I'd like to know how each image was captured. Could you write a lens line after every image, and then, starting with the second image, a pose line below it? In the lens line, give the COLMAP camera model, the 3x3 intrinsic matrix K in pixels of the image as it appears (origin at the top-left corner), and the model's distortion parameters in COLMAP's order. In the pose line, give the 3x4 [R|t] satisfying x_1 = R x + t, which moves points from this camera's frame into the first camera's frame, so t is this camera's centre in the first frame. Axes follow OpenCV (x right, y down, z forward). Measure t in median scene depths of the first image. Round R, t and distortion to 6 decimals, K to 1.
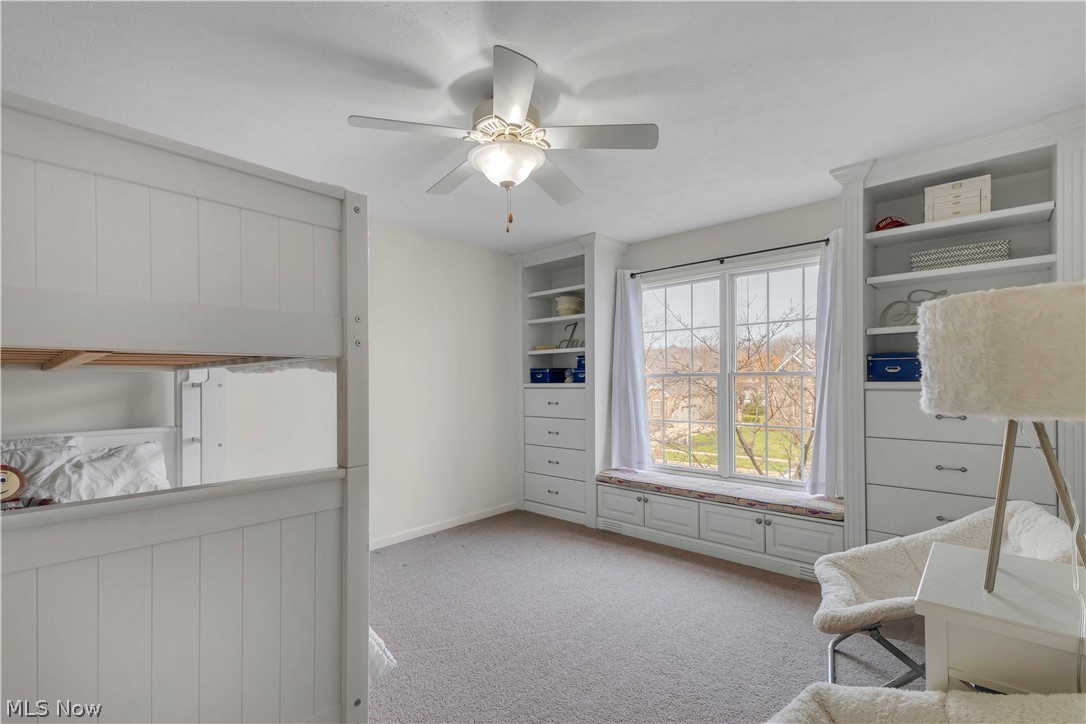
lens RADIAL K [[474.7, 0, 538.6], [0, 474.7, 365.1], [0, 0, 1]] dist [0.007916, 0.000169]
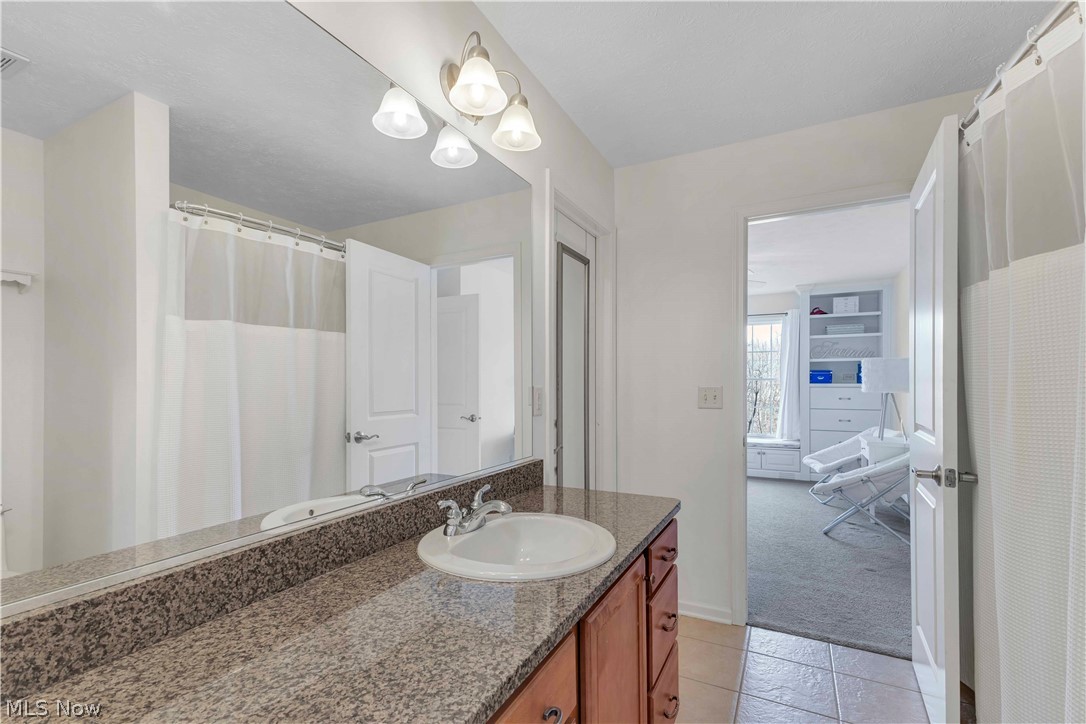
lens RADIAL K [[474.7, 0, 547.8], [0, 474.7, 368.3], [0, 0, 1]] dist [0.007916, 0.000169]
pose [[0.961669, 0.000863, 0.274211, -1.078388], [0.000418, 0.999989, -0.004612, -0.025776], [-0.274212, 0.004550, 0.961658, -0.775696]]
